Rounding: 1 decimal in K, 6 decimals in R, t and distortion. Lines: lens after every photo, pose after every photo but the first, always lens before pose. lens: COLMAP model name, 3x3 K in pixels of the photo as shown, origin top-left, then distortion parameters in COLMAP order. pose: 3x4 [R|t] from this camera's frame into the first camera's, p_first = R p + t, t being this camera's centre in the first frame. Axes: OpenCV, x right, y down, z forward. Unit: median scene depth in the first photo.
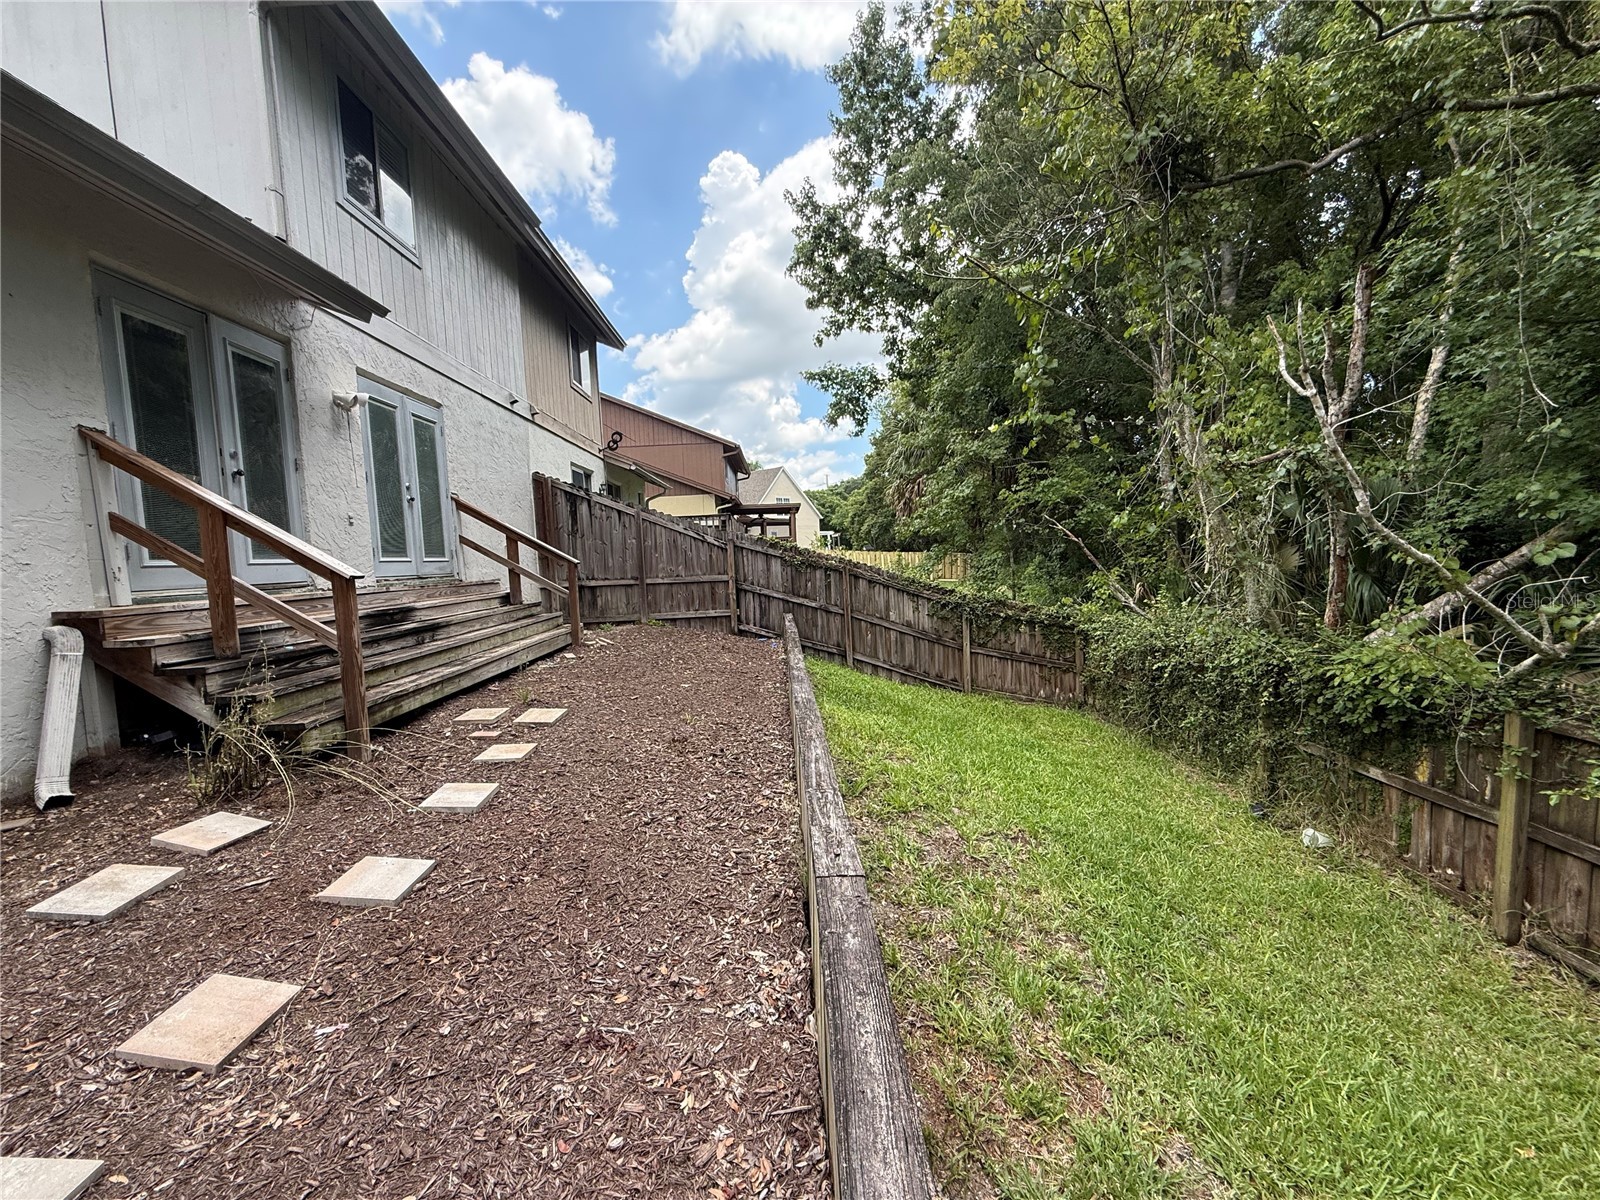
lens RADIAL K [[639.4, 0, 800.2], [0, 639.4, 602.4], [0, 0, 1]] dist [-0.001379, -0.000210]
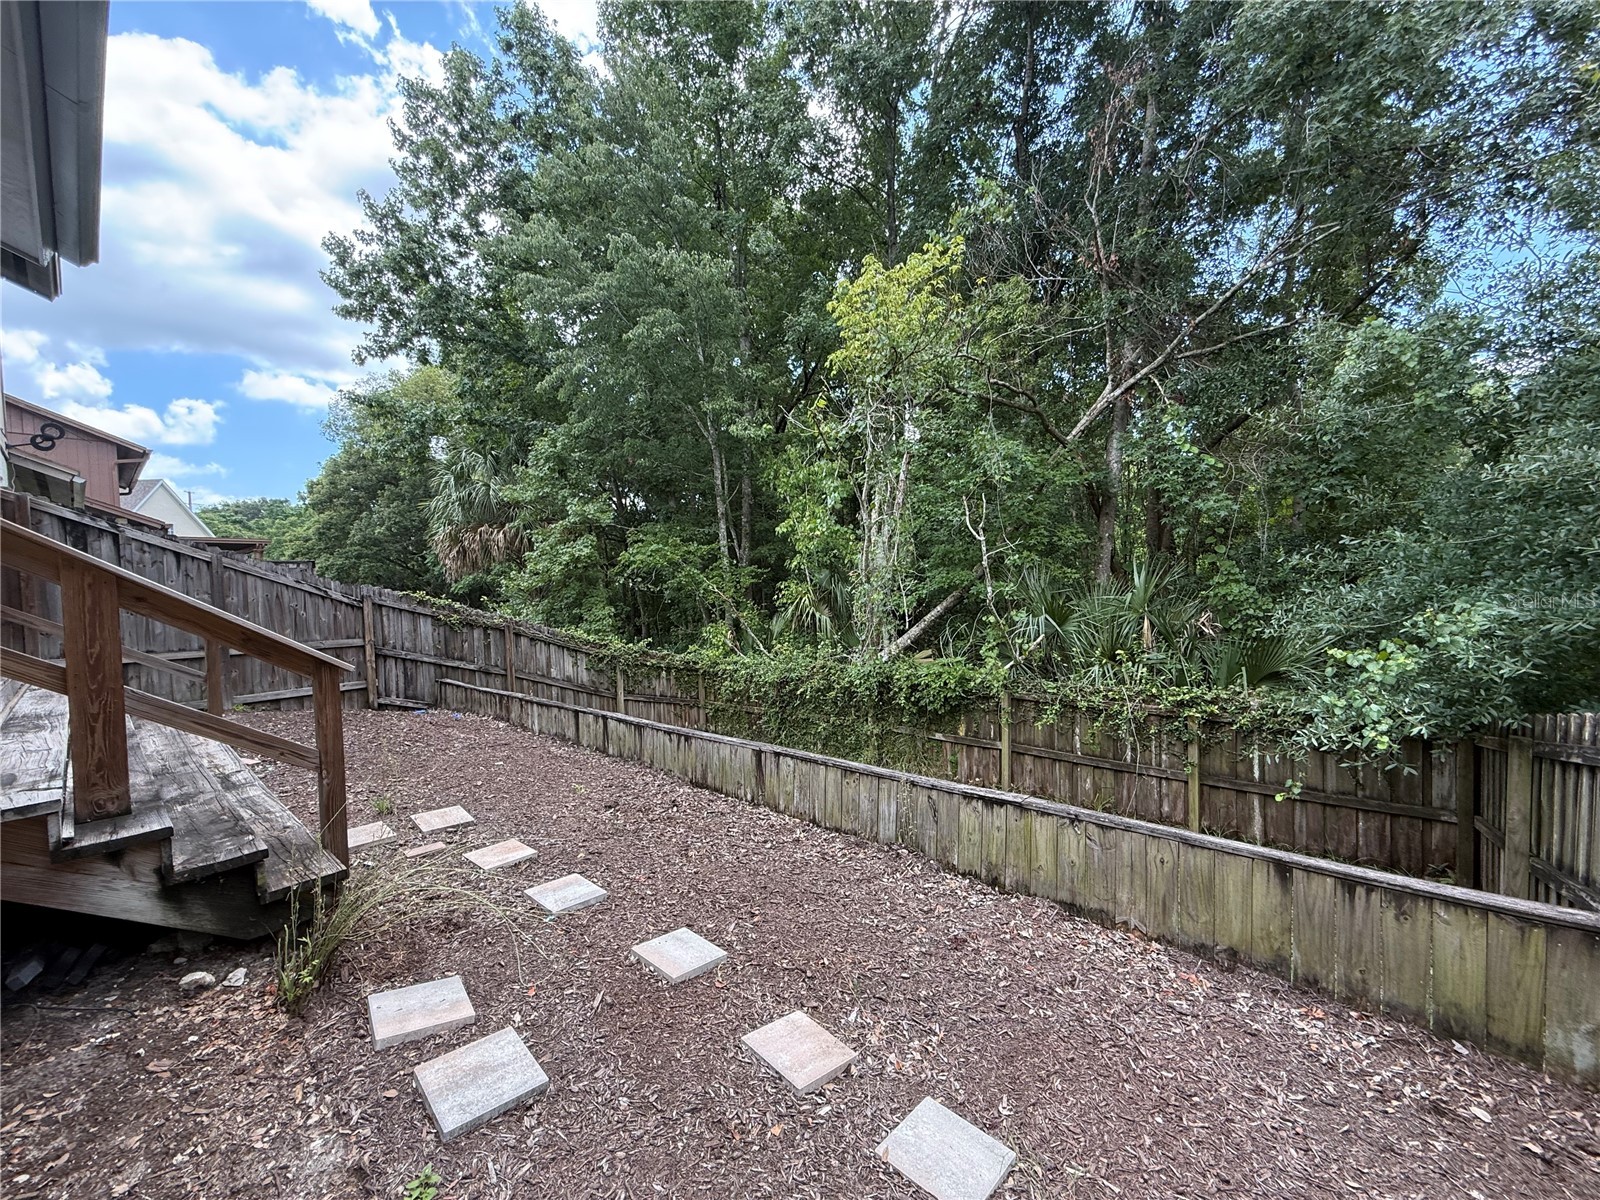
lens RADIAL K [[639.4, 0, 800.2], [0, 639.4, 602.4], [0, 0, 1]] dist [-0.001379, -0.000210]
pose [[0.671461, 0.000322, 0.741040, -0.343690], [0.052821, 0.997435, -0.048295, -0.019975], [-0.739155, 0.071571, 0.669722, 0.031248]]
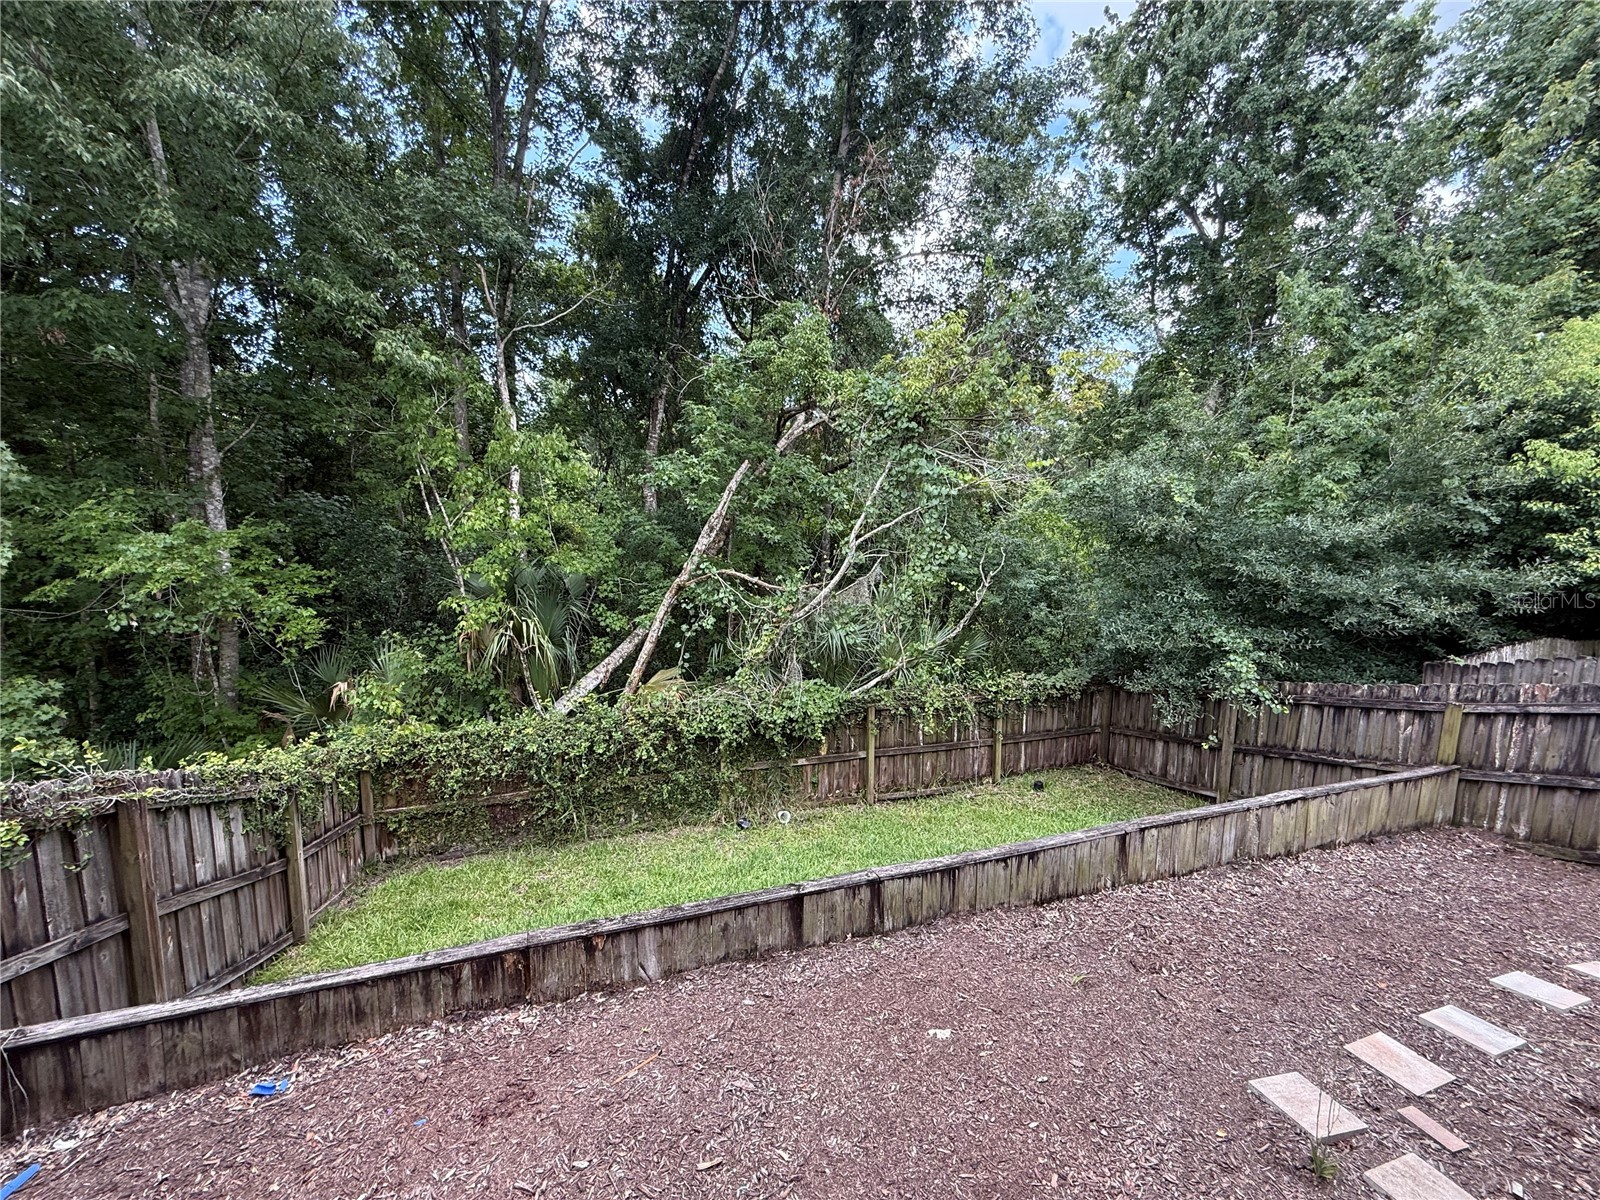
lens RADIAL K [[639.4, 0, 800.2], [0, 639.4, 602.4], [0, 0, 1]] dist [-0.001379, -0.000210]
pose [[-0.311517, -0.069761, 0.947677, -0.373751], [0.073516, 0.992543, 0.097229, -0.172052], [-0.947393, 0.099958, -0.304065, 0.752422]]
